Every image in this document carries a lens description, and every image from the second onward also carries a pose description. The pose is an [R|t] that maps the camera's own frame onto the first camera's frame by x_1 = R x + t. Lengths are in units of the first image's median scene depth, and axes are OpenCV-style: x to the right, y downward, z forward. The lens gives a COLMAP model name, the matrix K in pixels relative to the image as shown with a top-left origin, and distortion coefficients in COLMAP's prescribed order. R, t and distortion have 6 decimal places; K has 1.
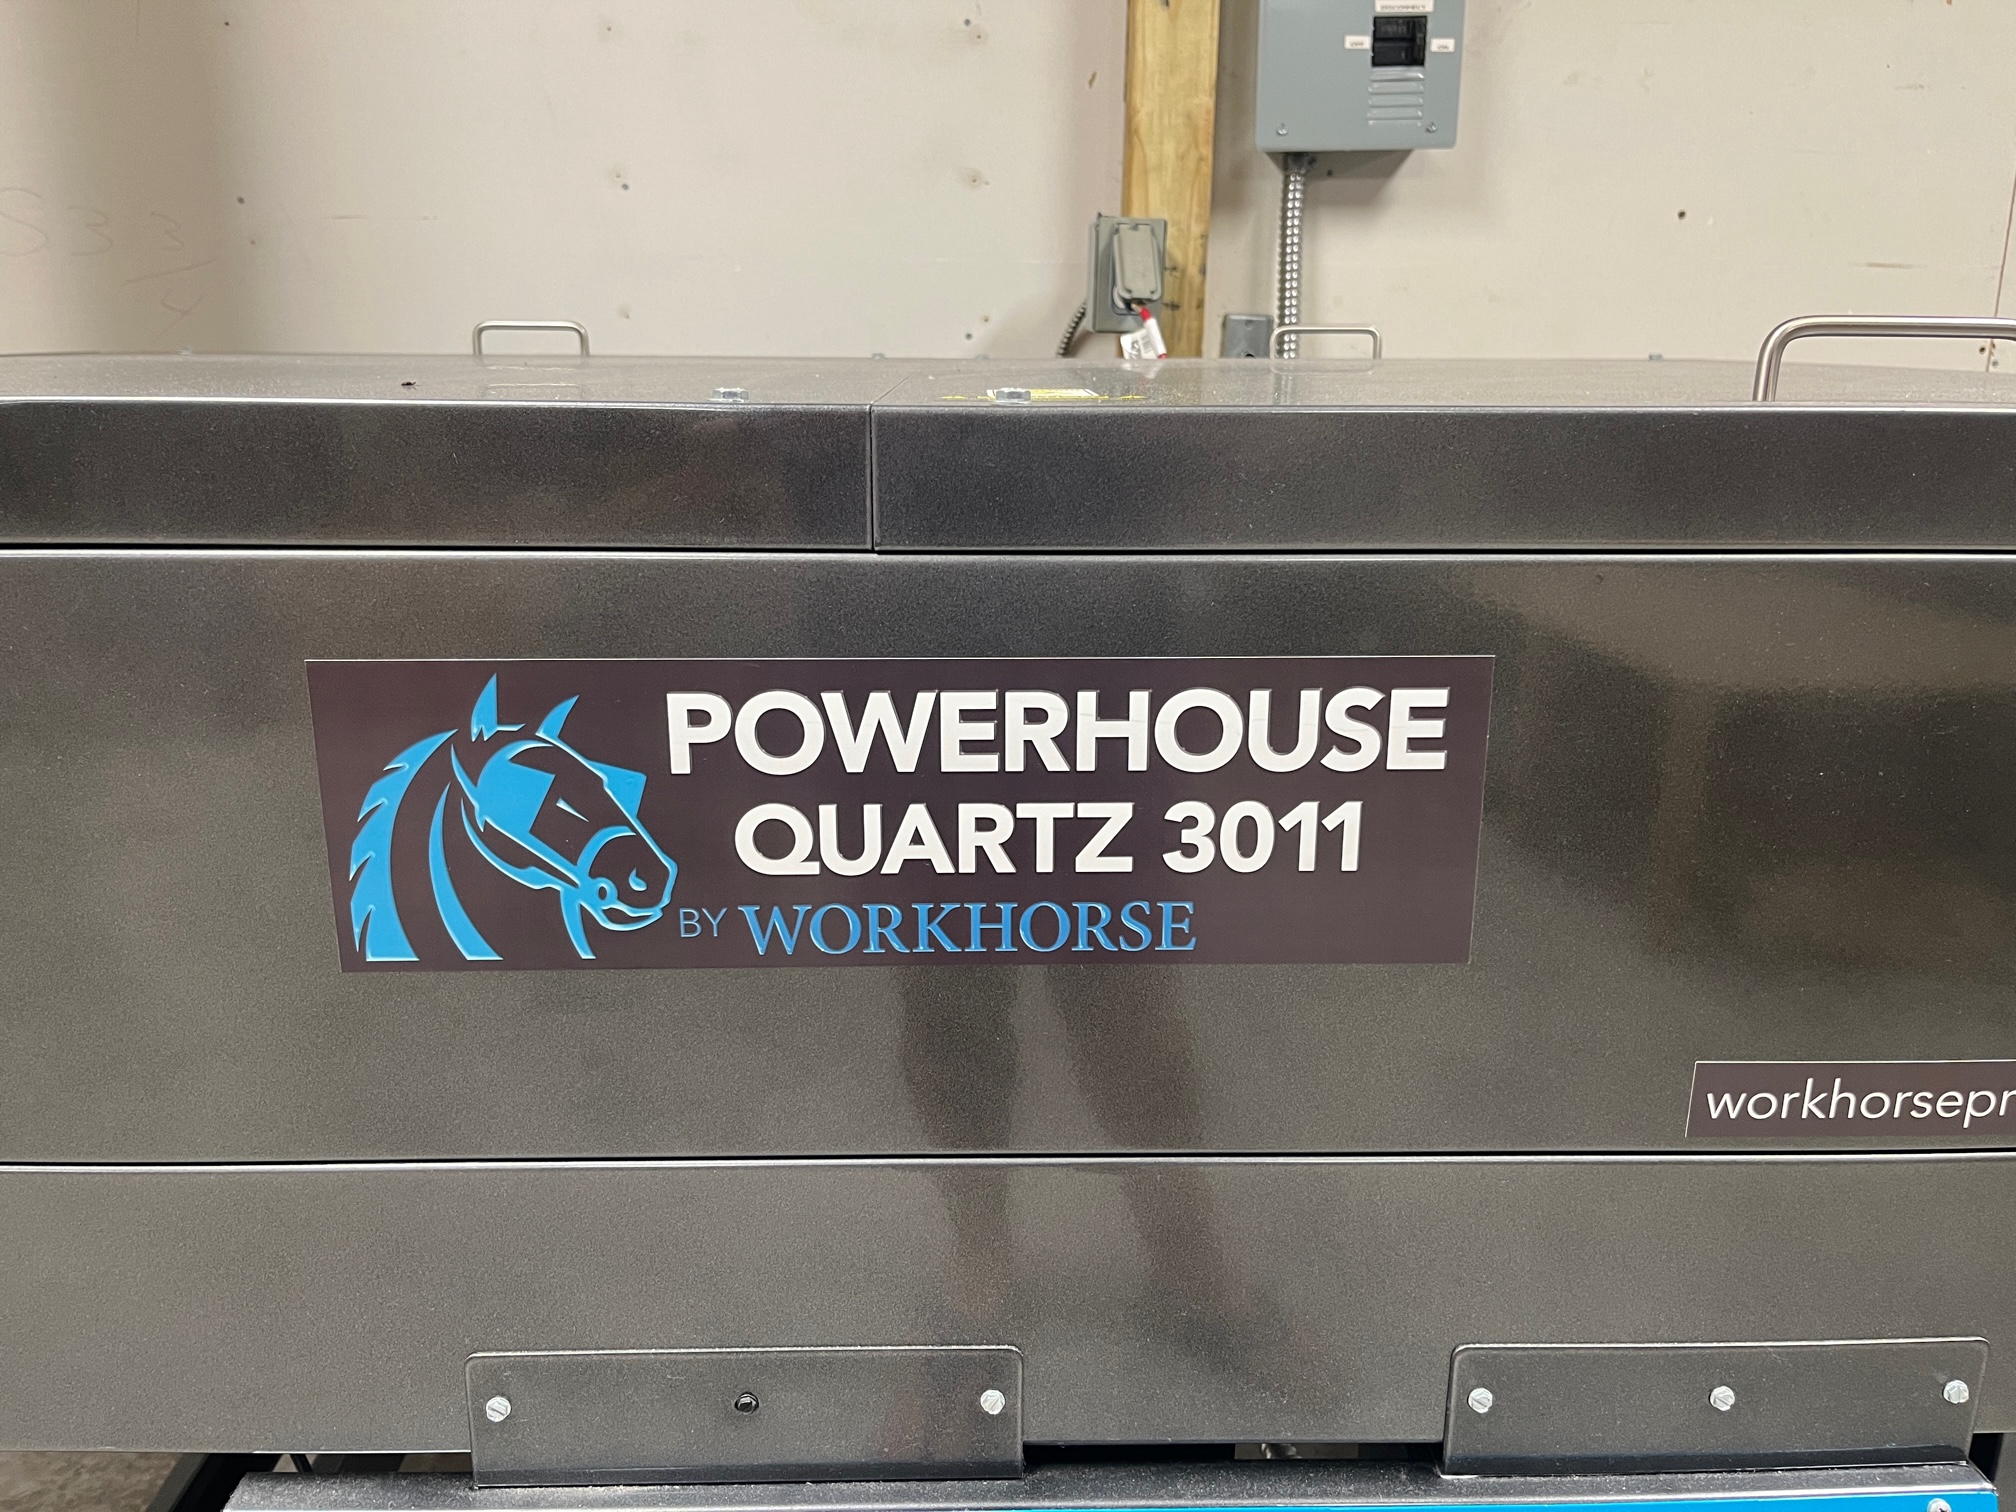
lens RADIAL K [[1532.9, 0, 1002.9], [0, 1532.9, 745.4], [0, 0, 1]] dist [0.066617, -0.099078]
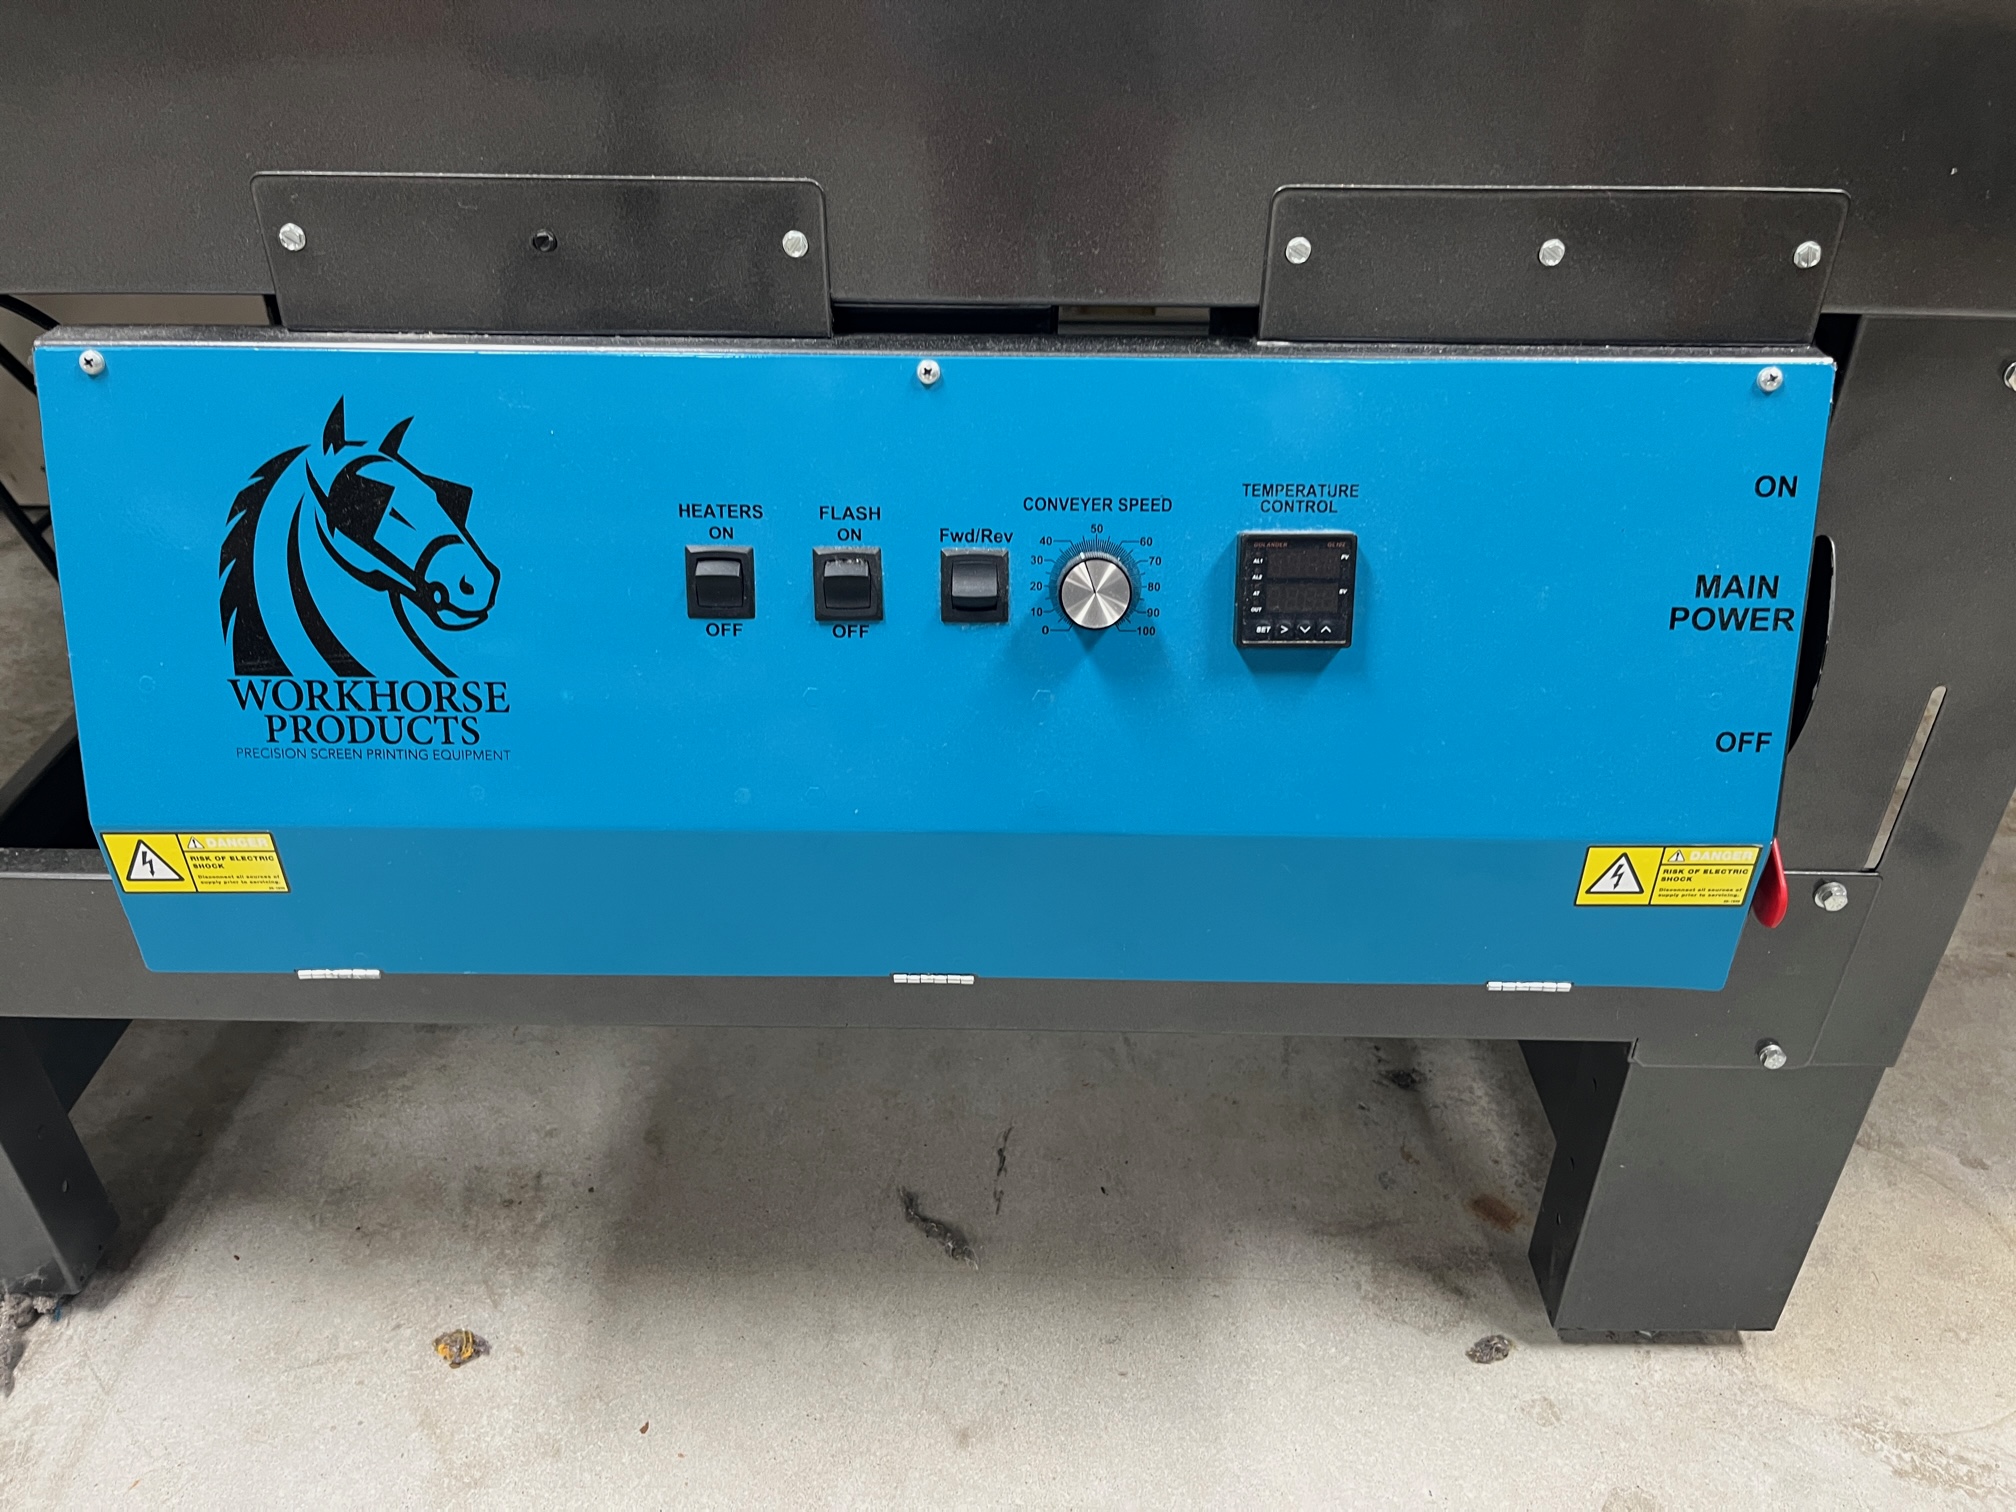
lens RADIAL K [[1532.9, 0, 1001.2], [0, 1532.9, 746.9], [0, 0, 1]] dist [0.066617, -0.099078]
pose [[0.999308, 0.021033, -0.030663, 0.174985], [-0.010639, 0.951899, 0.306226, 0.466552], [0.035629, -0.305688, 0.951465, -0.022081]]
